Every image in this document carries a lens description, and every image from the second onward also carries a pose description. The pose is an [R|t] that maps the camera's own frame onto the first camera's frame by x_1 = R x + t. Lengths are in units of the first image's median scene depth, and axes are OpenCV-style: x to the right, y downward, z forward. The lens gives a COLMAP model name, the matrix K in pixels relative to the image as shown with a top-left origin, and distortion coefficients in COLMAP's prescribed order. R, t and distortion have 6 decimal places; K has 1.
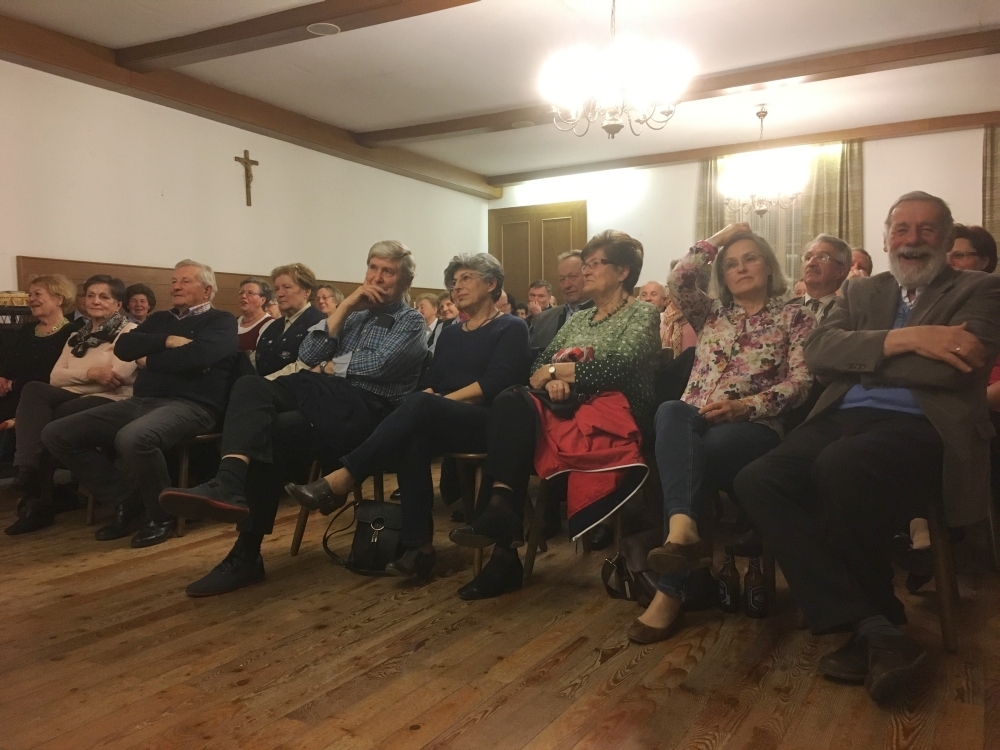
lens RADIAL K [[850.7, 0, 496.3], [0, 850.7, 375.2], [0, 0, 1]] dist [0.084915, -0.111780]
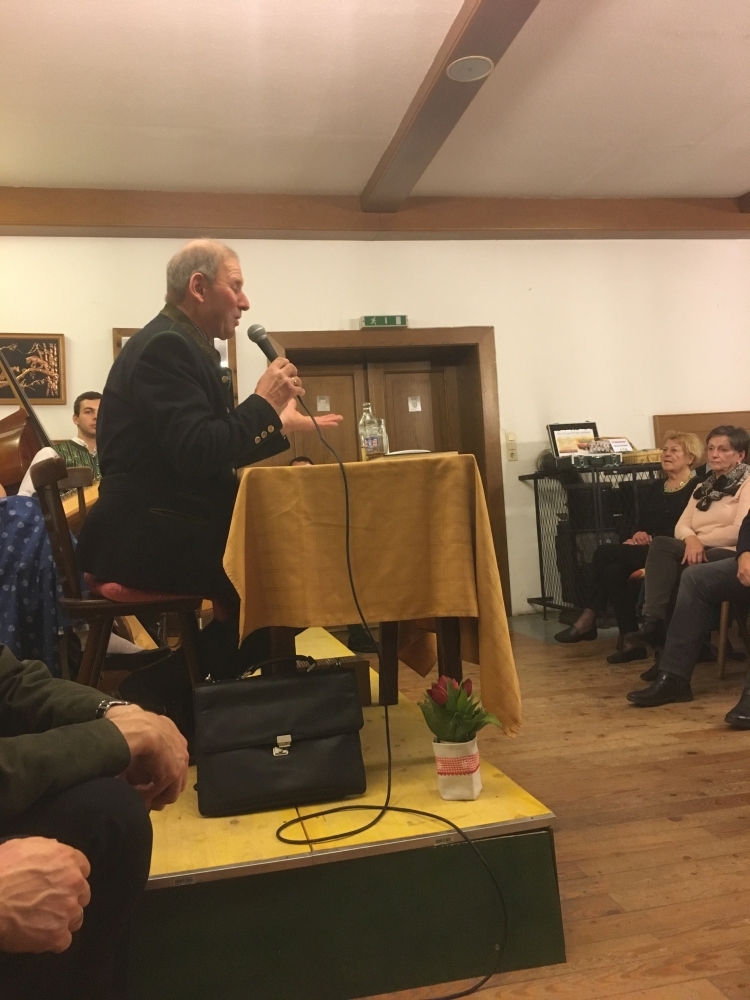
lens RADIAL K [[850.7, 0, 370.2], [0, 850.7, 494.6], [0, 0, 1]] dist [0.084915, -0.111780]
pose [[0.661431, -0.046107, -0.748587, 0.028262], [0.024678, 0.998906, -0.039720, -0.018648], [0.749600, 0.007799, 0.661845, 0.087525]]
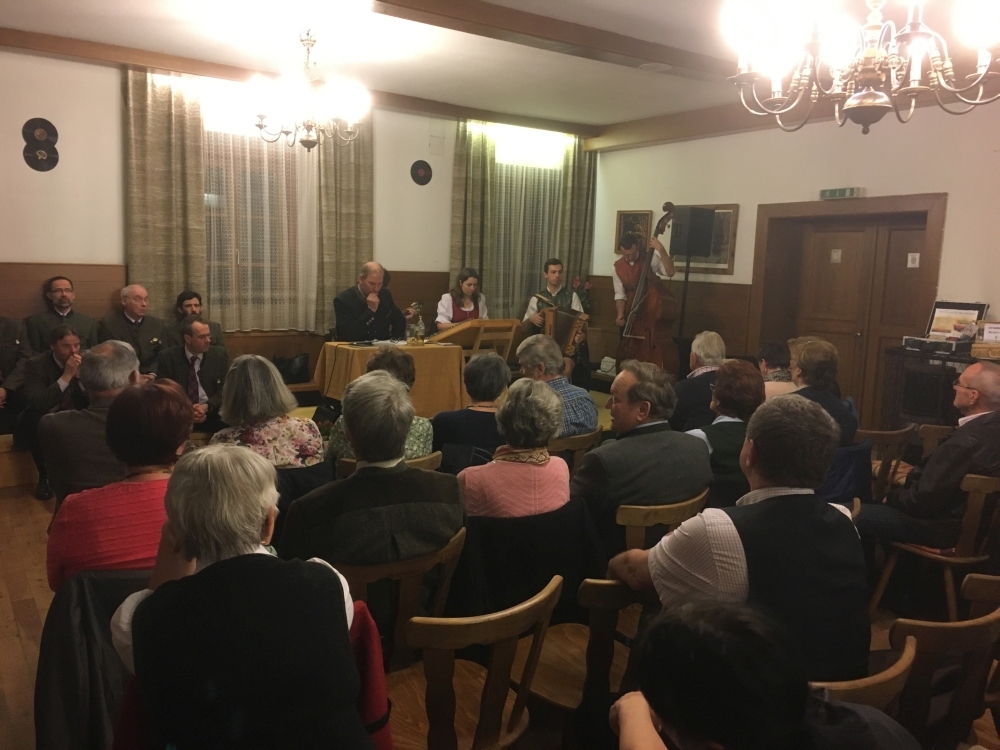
lens RADIAL K [[850.7, 0, 493.6], [0, 850.7, 380.8], [0, 0, 1]] dist [0.084915, -0.111780]
pose [[-0.452858, 0.120610, -0.883387, 1.724599], [-0.063354, 0.983950, 0.166817, -0.525736], [0.889329, 0.131510, -0.437948, 2.651476]]
